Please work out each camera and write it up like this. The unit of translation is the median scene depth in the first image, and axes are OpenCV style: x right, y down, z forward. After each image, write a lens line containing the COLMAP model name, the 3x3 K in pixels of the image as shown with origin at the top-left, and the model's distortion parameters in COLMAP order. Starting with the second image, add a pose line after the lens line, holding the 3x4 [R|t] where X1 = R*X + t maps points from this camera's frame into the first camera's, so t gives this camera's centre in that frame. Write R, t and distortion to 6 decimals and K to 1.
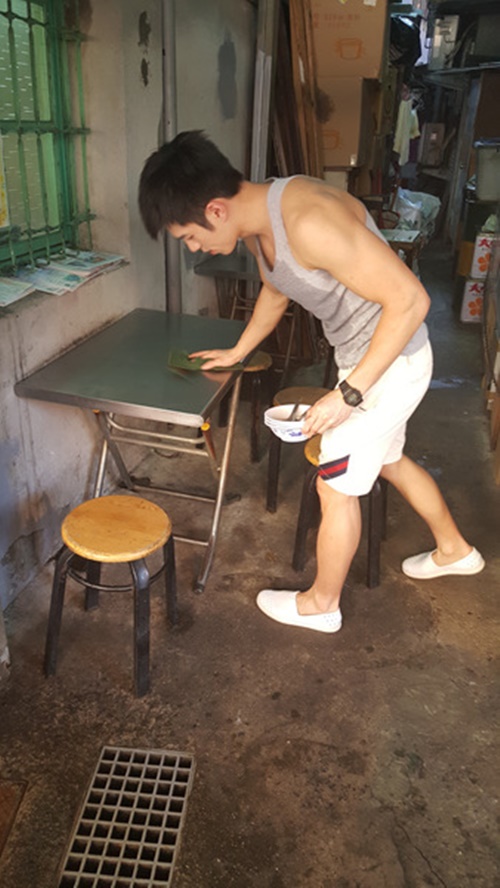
lens RADIAL K [[664.9, 0, 259.6], [0, 664.9, 428.9], [0, 0, 1]] dist [0.058103, -0.082214]
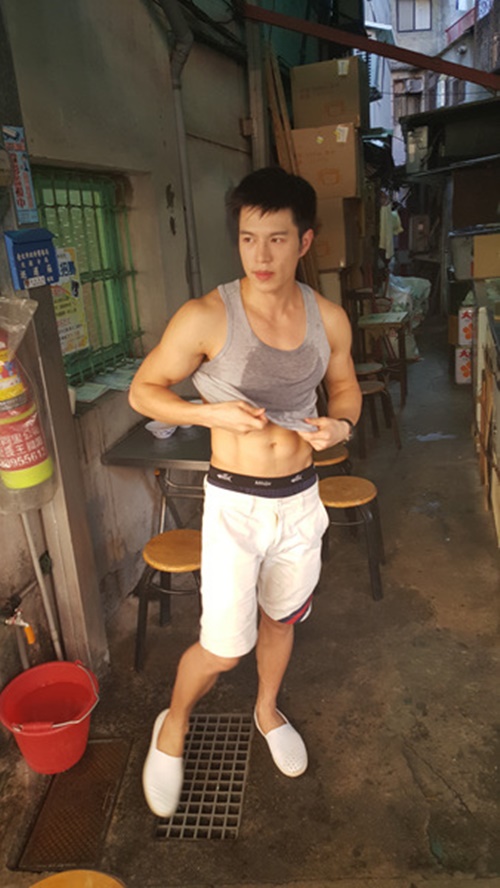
lens RADIAL K [[666.9, 0, 253.7], [0, 666.9, 425.9], [0, 0, 1]] dist [0.128503, -0.189229]
pose [[0.993565, -0.100805, -0.051651, 0.023534], [0.092783, 0.985888, -0.139340, 0.080957], [0.064968, 0.133651, 0.988897, -0.310925]]
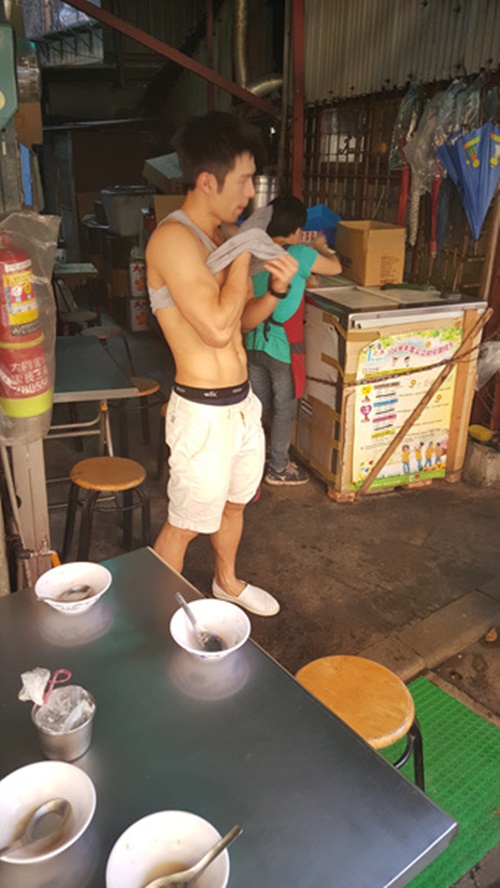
lens RADIAL K [[669.1, 0, 236.8], [0, 669.1, 438.2], [0, 0, 1]] dist [0.137906, -0.204885]
pose [[0.796460, -0.237116, 0.556262, -0.633113], [0.259292, 0.964967, 0.040079, 0.069685], [-0.546278, 0.112313, 0.830040, -0.297578]]
